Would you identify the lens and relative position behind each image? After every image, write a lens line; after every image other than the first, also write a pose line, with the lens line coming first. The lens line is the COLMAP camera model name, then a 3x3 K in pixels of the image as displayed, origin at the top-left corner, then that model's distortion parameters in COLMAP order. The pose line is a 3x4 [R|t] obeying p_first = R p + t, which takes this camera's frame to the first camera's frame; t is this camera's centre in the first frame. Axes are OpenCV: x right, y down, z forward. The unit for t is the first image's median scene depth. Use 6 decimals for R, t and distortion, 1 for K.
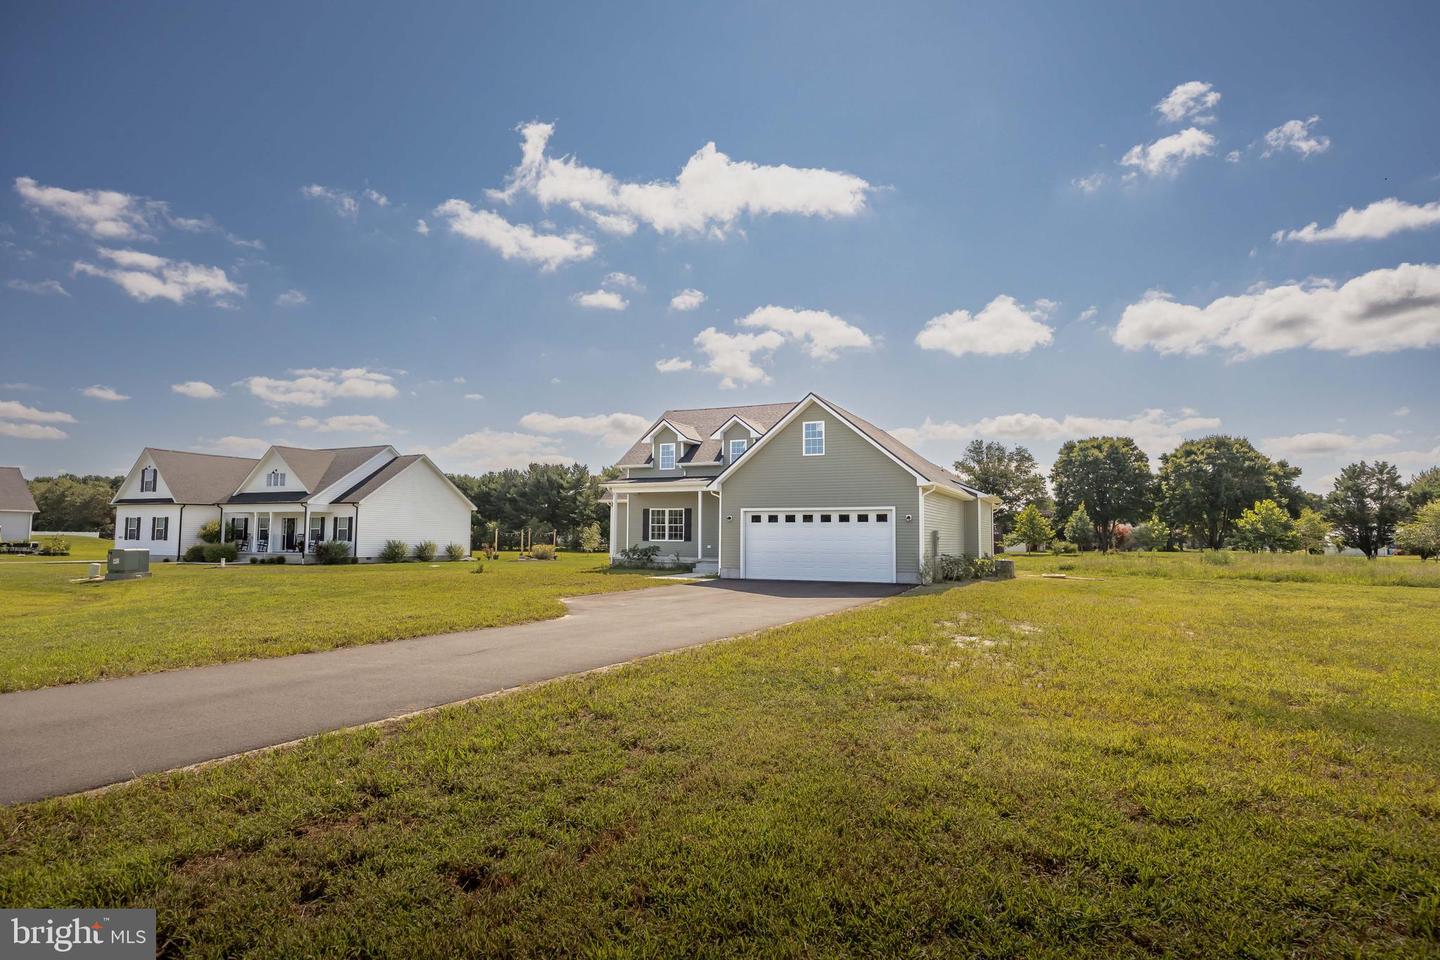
lens RADIAL K [[791.1, 0, 720.0], [0, 791.1, 480.0], [0, 0, 1]] dist [0.001082, 0.000421]
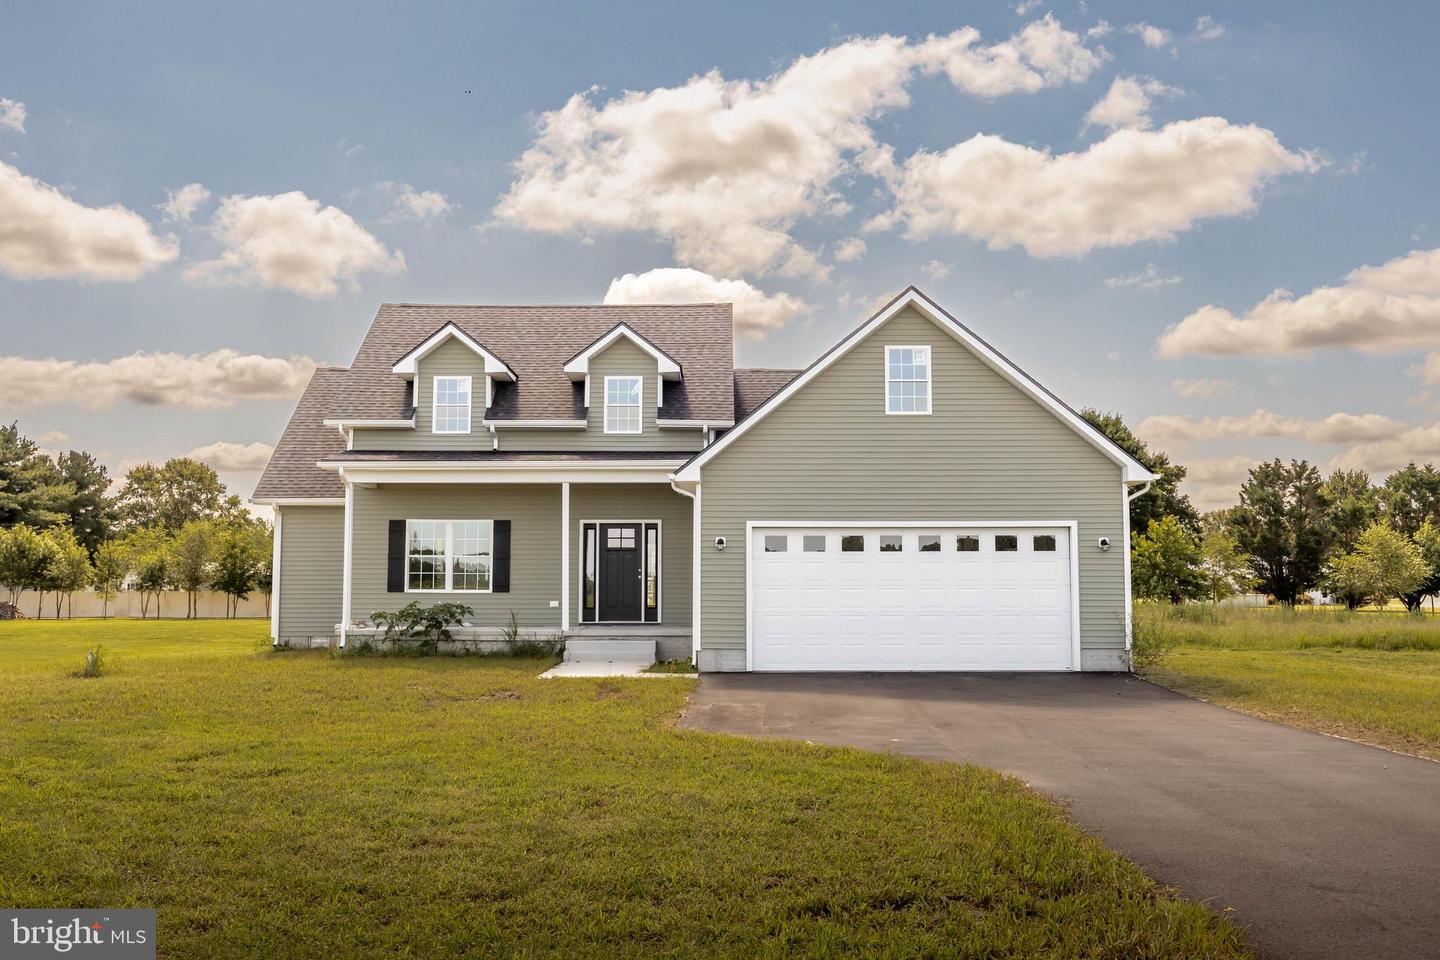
lens RADIAL K [[1525.4, 0, 720.1], [0, 1525.4, 447.9], [0, 0, 1]] dist [-0.005813, -0.009213]
pose [[0.908661, 0.031011, 0.416380, -0.287946], [-0.024779, 0.999486, -0.020364, 0.008861], [-0.416798, 0.008187, 0.908962, 0.144679]]
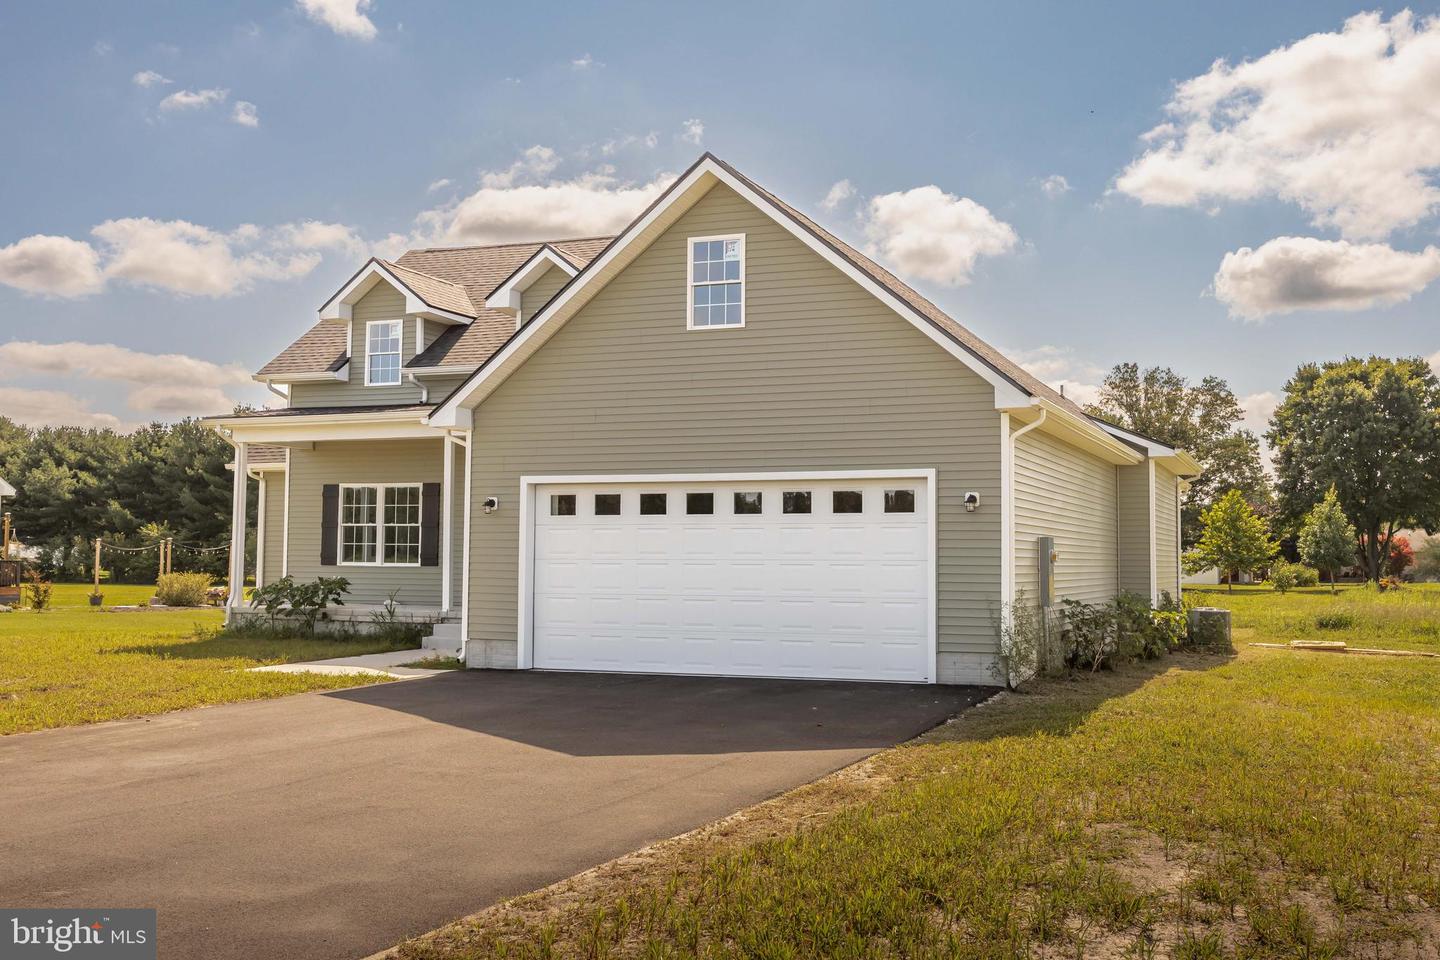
lens RADIAL K [[1471.2, 0, 752.6], [0, 1471.2, 477.8], [0, 0, 1]] dist [0.005207, 0.006401]
pose [[0.997579, 0.002520, 0.069494, 0.067211], [-0.003831, 0.999817, 0.018734, 0.018349], [-0.069434, -0.018954, 0.997406, 0.248205]]
